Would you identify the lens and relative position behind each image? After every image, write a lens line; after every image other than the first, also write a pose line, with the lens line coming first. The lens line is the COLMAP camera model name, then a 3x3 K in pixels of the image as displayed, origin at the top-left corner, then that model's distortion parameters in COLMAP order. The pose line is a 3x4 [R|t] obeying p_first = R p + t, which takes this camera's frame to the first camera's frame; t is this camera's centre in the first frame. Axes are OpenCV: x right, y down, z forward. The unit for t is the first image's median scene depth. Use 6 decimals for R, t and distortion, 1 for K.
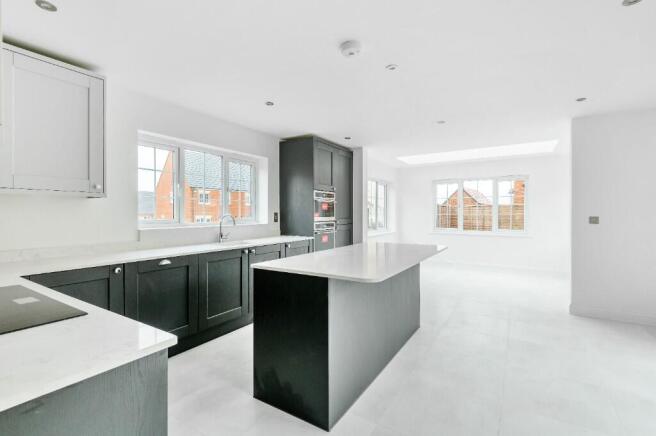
lens RADIAL K [[298.6, 0, 327.6], [0, 298.6, 214.7], [0, 0, 1]] dist [0.014322, 0.000163]
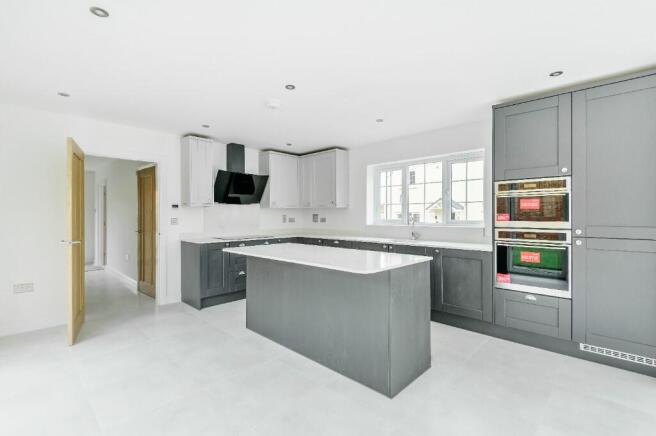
lens RADIAL K [[298.6, 0, 327.6], [0, 298.6, 214.7], [0, 0, 1]] dist [0.014322, 0.000163]
pose [[-0.222600, 0.001424, -0.974909, 0.672936], [0.000398, 0.999999, 0.001370, -0.006594], [0.974910, -0.000083, -0.222600, 0.724958]]
